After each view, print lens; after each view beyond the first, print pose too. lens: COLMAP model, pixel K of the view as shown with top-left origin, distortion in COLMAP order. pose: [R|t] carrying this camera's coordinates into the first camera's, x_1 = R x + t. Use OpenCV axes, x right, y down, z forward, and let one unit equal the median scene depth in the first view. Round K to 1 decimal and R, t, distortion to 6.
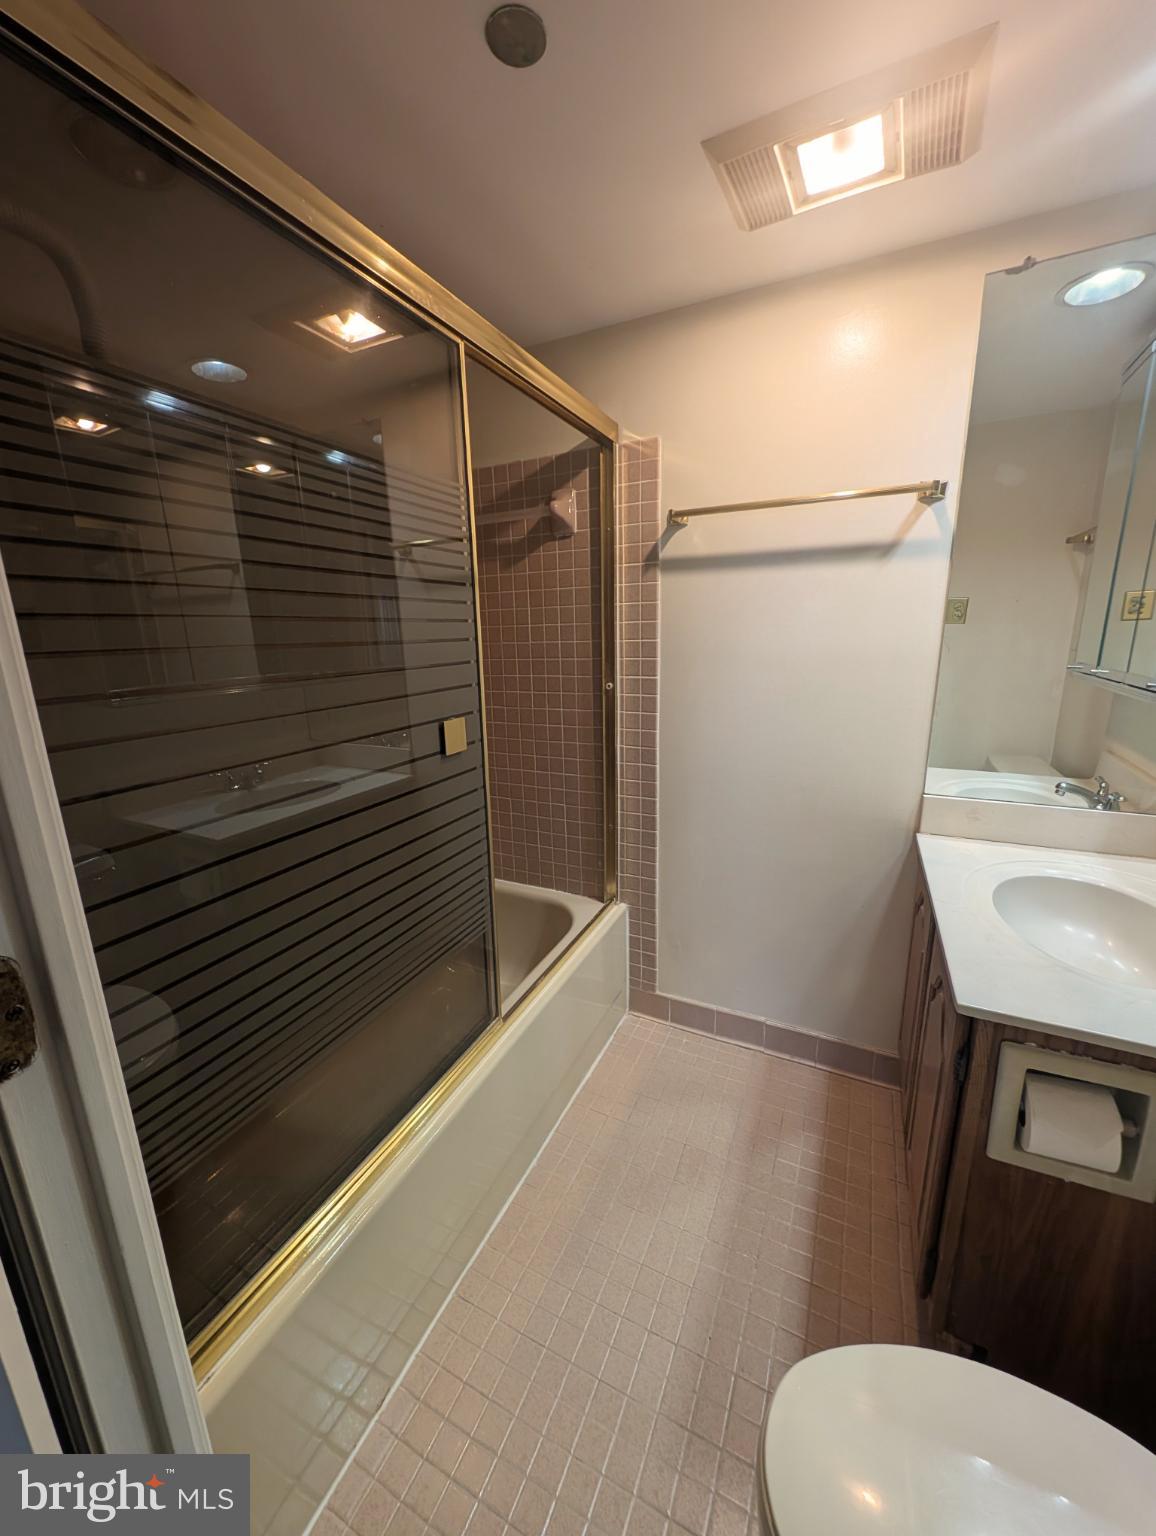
lens RADIAL K [[576.6, 0, 569.9], [0, 576.6, 767.4], [0, 0, 1]] dist [-0.001546, -0.001098]
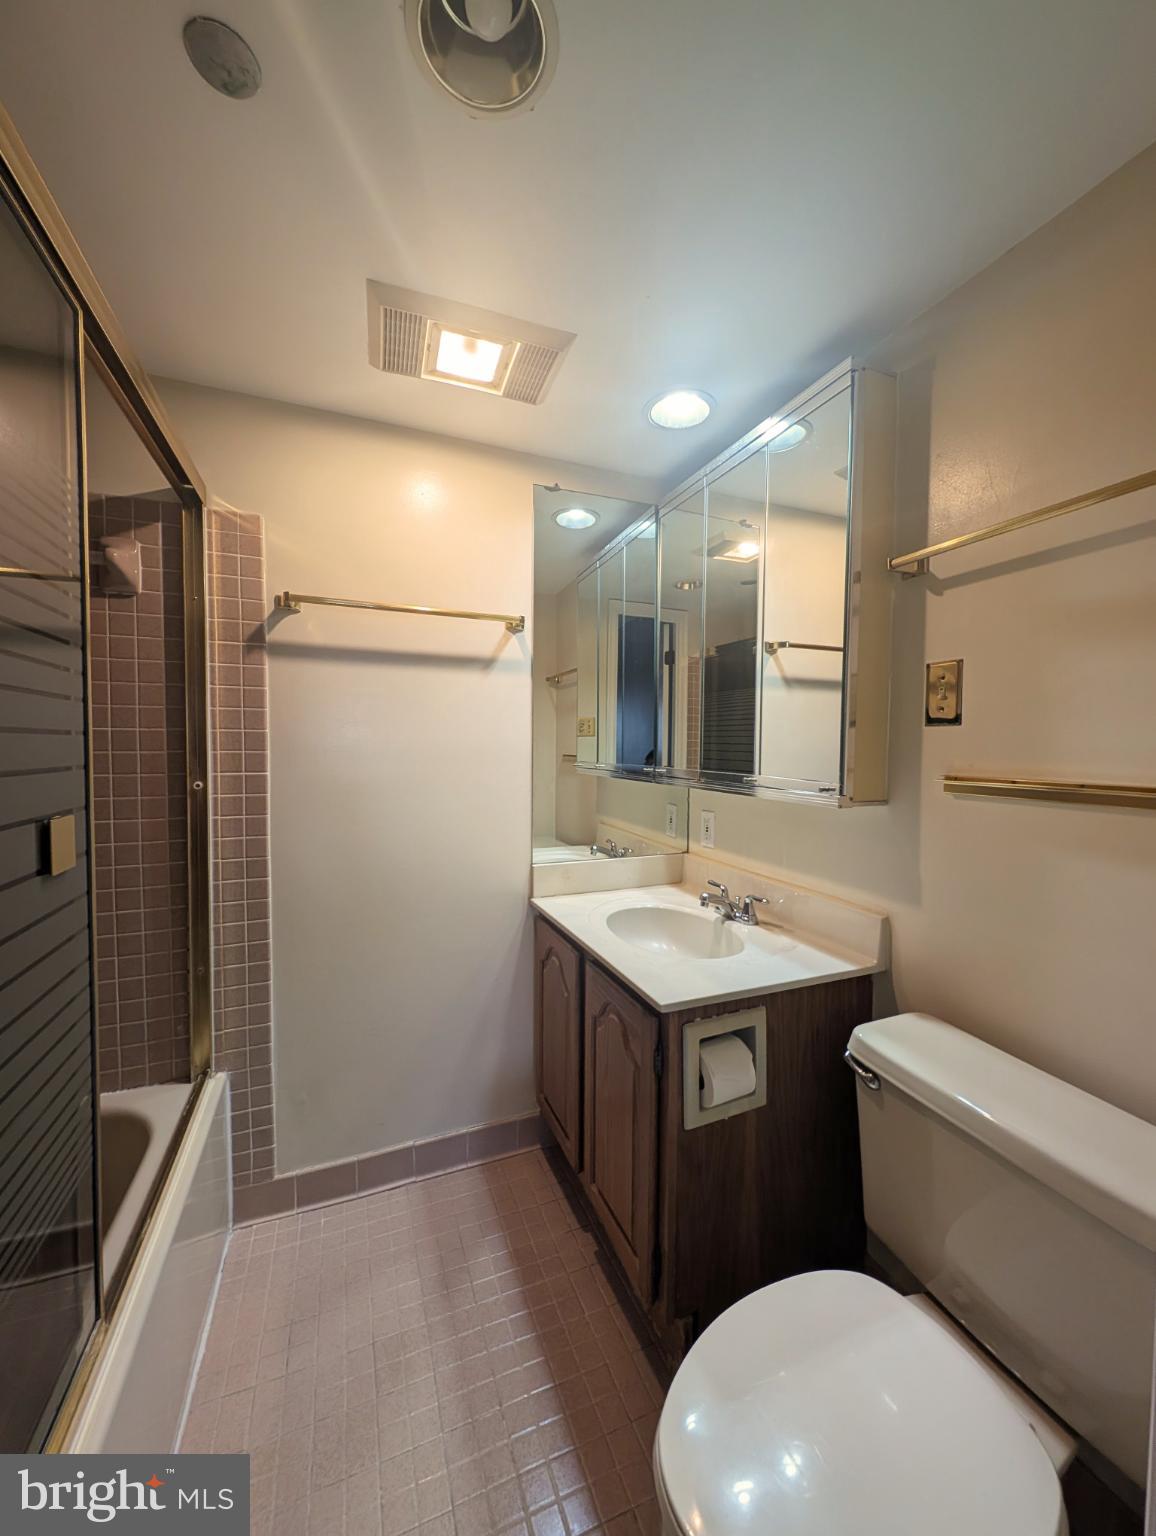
lens RADIAL K [[576.6, 0, 575.9], [0, 576.6, 767.5], [0, 0, 1]] dist [-0.001546, -0.001098]
pose [[0.658571, 0.000722, 0.752518, -0.198284], [0.153306, 0.978899, -0.135107, 0.022070], [-0.736737, 0.204343, 0.644564, 0.112662]]
